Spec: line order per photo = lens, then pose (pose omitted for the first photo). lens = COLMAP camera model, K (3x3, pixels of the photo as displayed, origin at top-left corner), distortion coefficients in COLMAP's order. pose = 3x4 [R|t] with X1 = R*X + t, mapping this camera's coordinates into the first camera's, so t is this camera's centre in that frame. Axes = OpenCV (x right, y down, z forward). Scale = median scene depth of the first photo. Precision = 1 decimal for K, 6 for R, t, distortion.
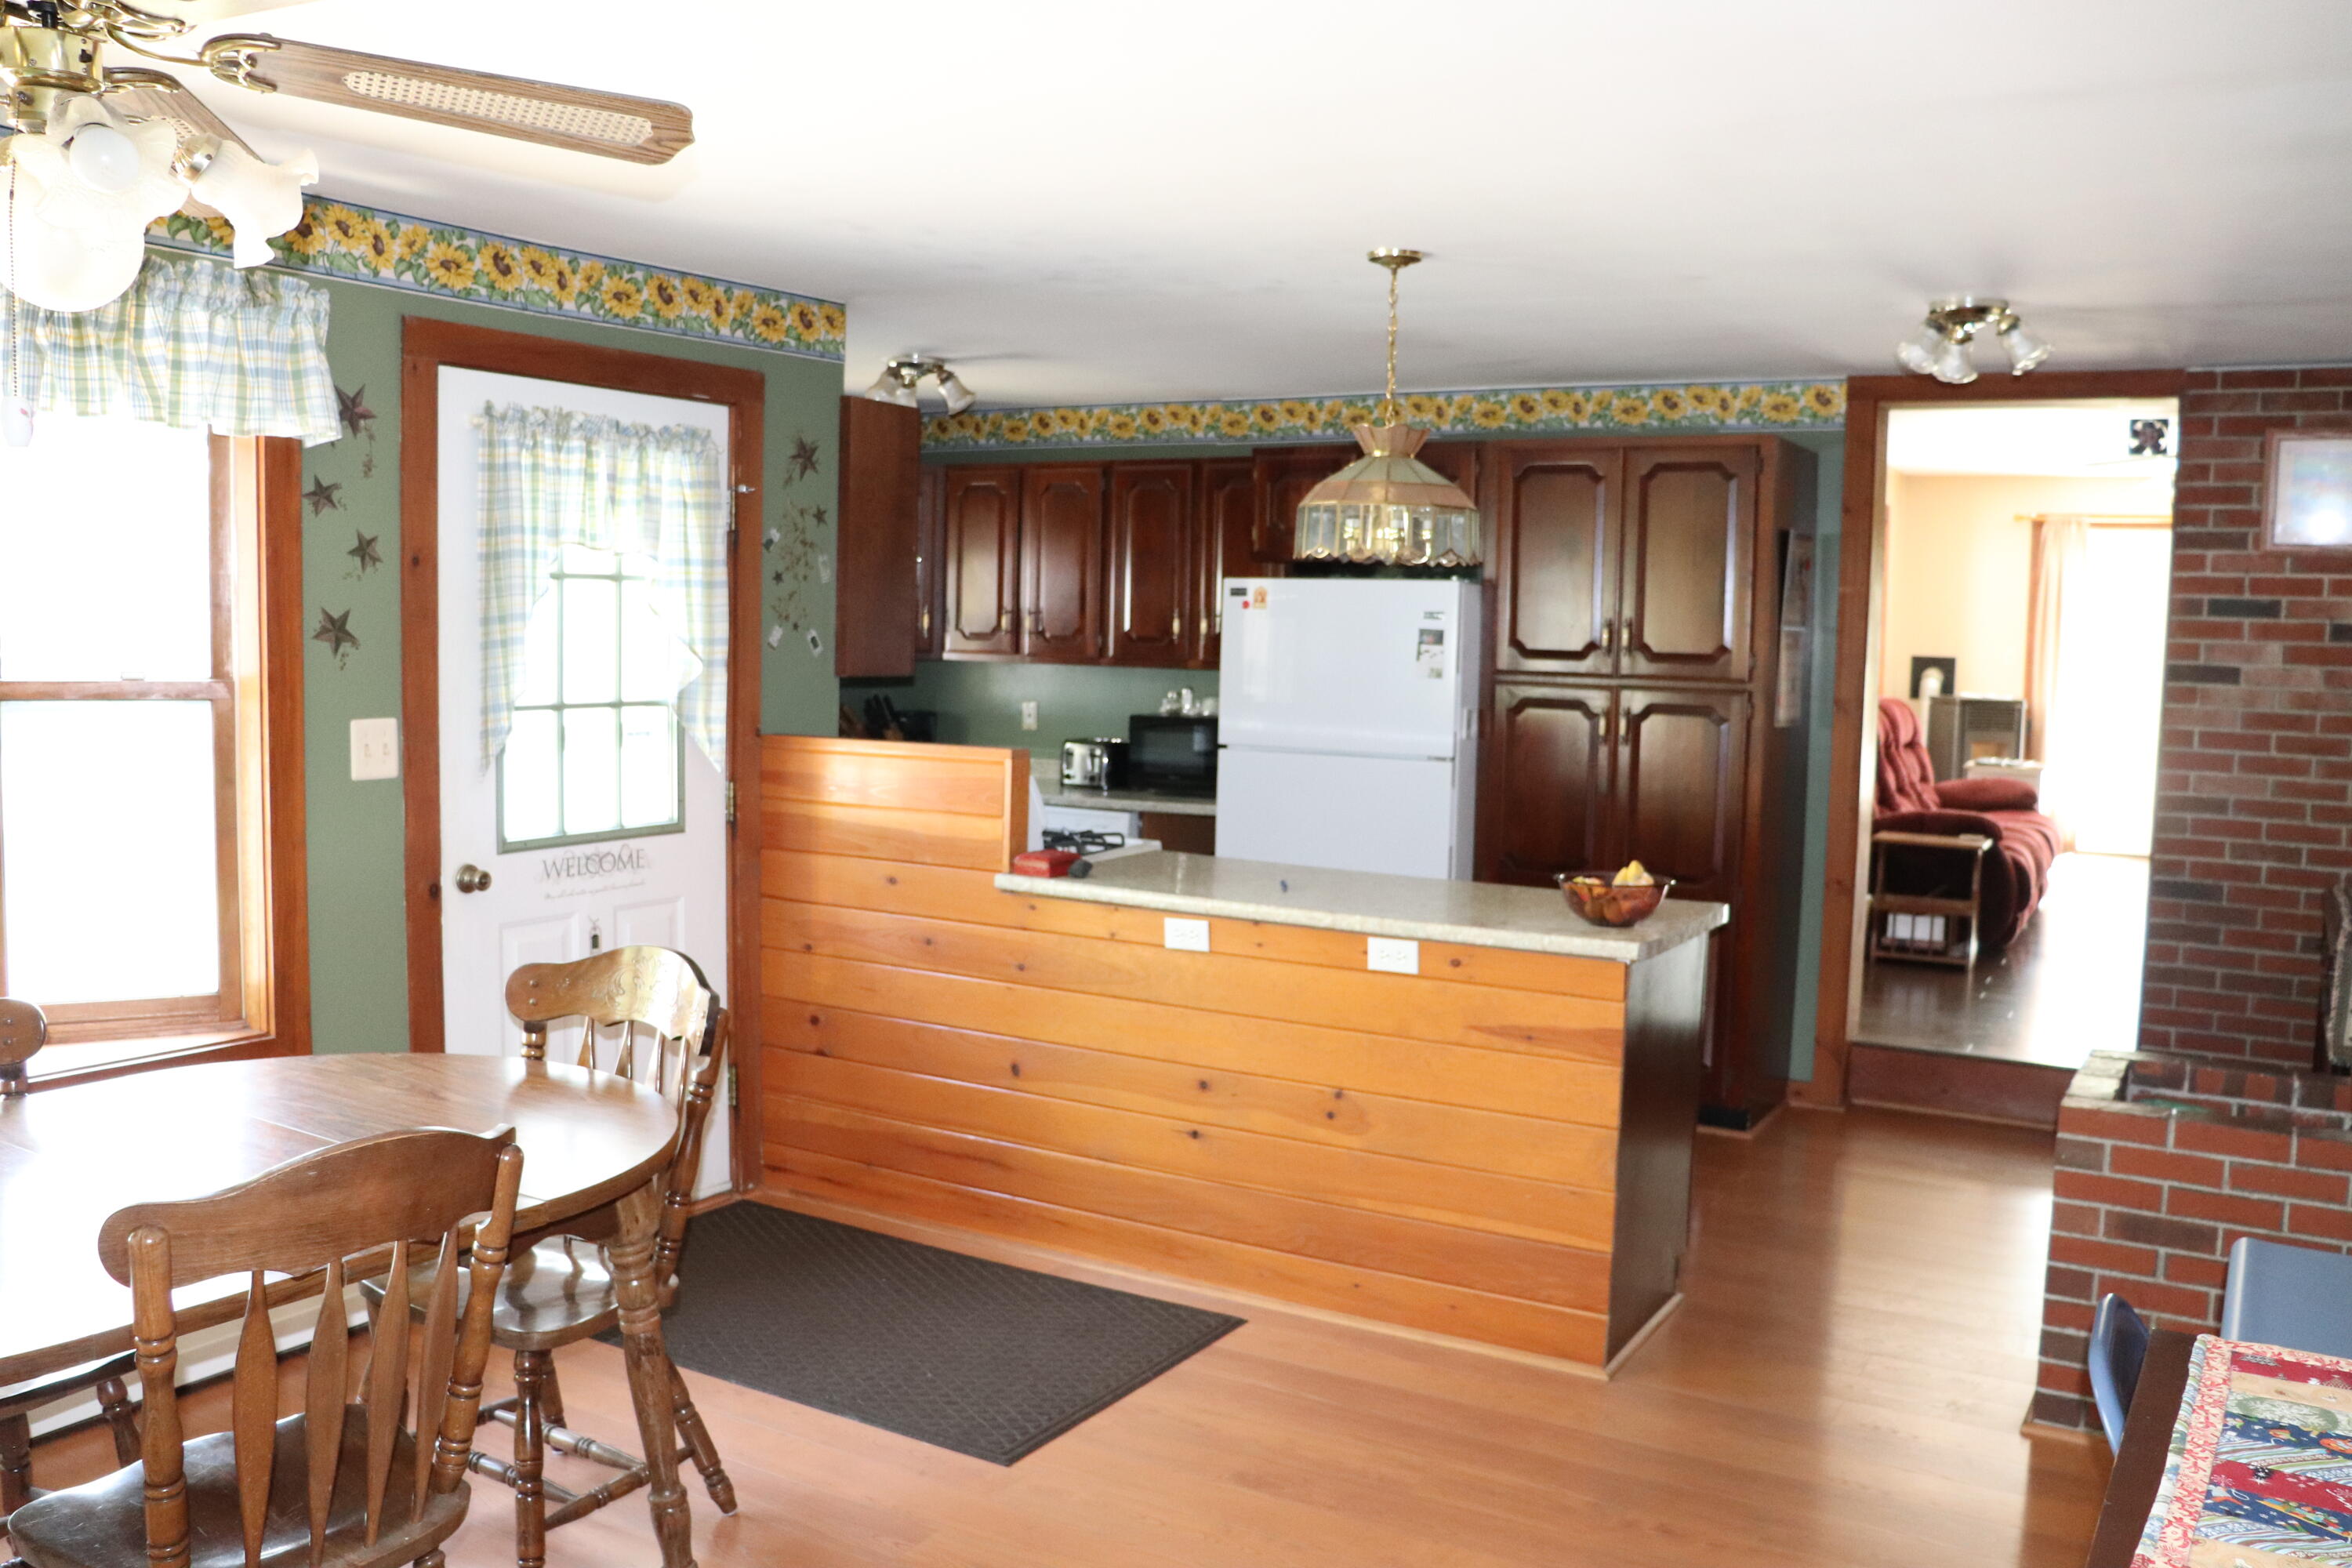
lens RADIAL K [[1917.8, 0, 1183.4], [0, 1917.8, 789.7], [0, 0, 1]] dist [-0.178435, 0.160119]
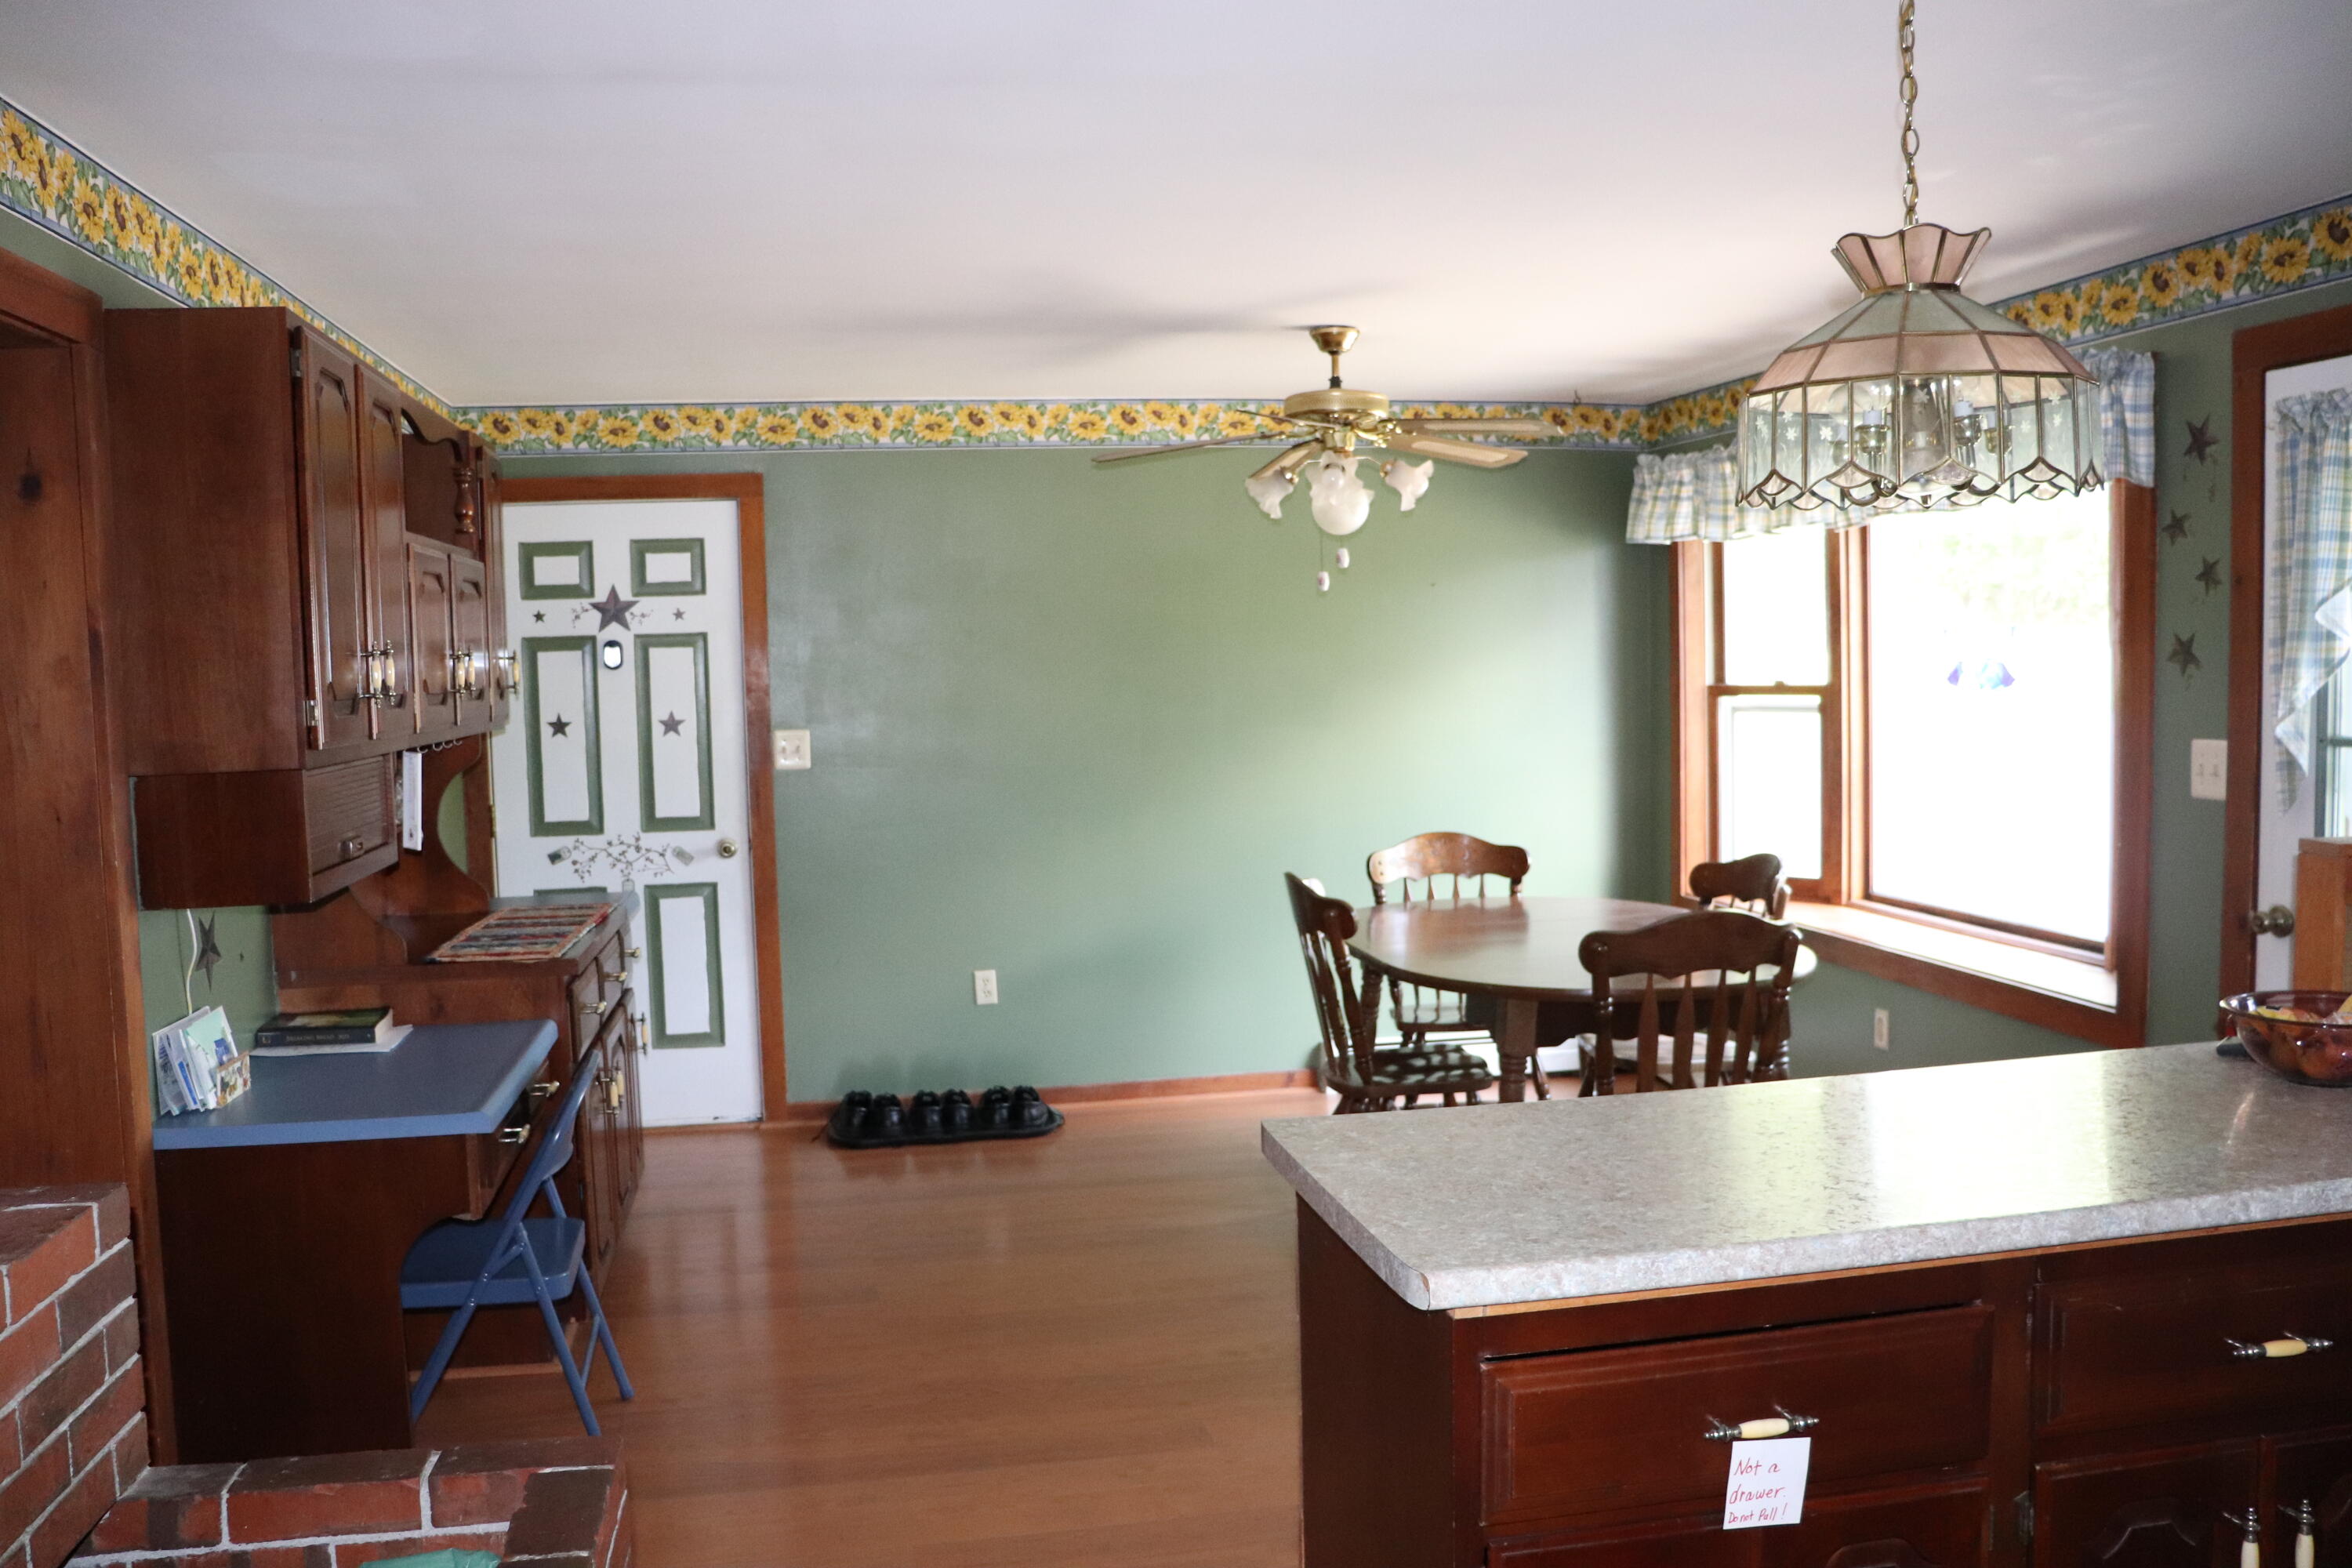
lens RADIAL K [[1917.8, 0, 1183.4], [0, 1917.8, 789.7], [0, 0, 1]] dist [-0.178435, 0.160119]
pose [[-0.746640, 0.042718, -0.663855, 0.654459], [-0.048929, 0.991707, 0.118844, -0.103126], [0.663426, 0.121216, -0.738358, 1.378661]]
